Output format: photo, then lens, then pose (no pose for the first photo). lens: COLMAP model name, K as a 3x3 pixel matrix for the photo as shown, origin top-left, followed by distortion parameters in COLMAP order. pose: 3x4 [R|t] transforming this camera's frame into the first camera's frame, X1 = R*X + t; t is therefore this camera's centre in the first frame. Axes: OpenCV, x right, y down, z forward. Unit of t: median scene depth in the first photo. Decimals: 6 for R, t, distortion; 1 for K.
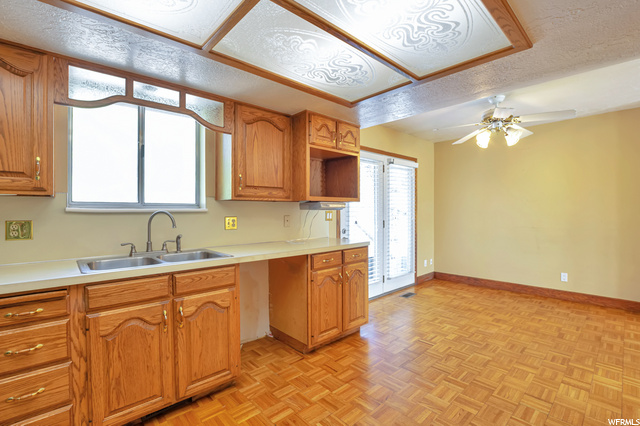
lens RADIAL K [[292.8, 0, 320.0], [0, 292.8, 213.0], [0, 0, 1]] dist [-0.003747, -0.000536]
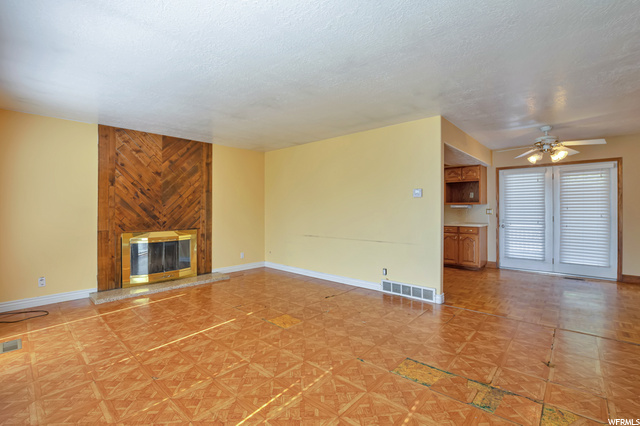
lens RADIAL K [[302.1, 0, 322.4], [0, 302.1, 208.1], [0, 0, 1]] dist [-0.028312, -0.000221]
pose [[0.095552, 0.000048, -0.995424, 2.198253], [-0.009919, 0.999950, -0.000904, -0.000412], [0.995375, 0.009960, 0.095548, -0.235639]]
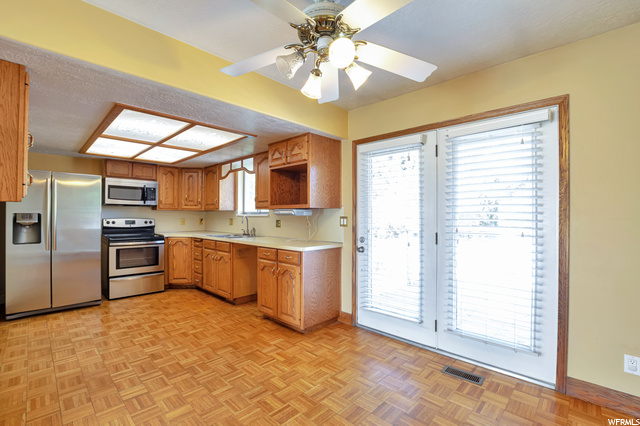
lens RADIAL K [[290.6, 0, 335.4], [0, 290.6, 214.0], [0, 0, 1]] dist [-0.026287, 0.000036]
pose [[0.077779, -0.000605, -0.996970, 1.259412], [-0.014600, 0.999892, -0.001746, -0.017397], [0.996864, 0.014692, 0.077761, 1.124093]]
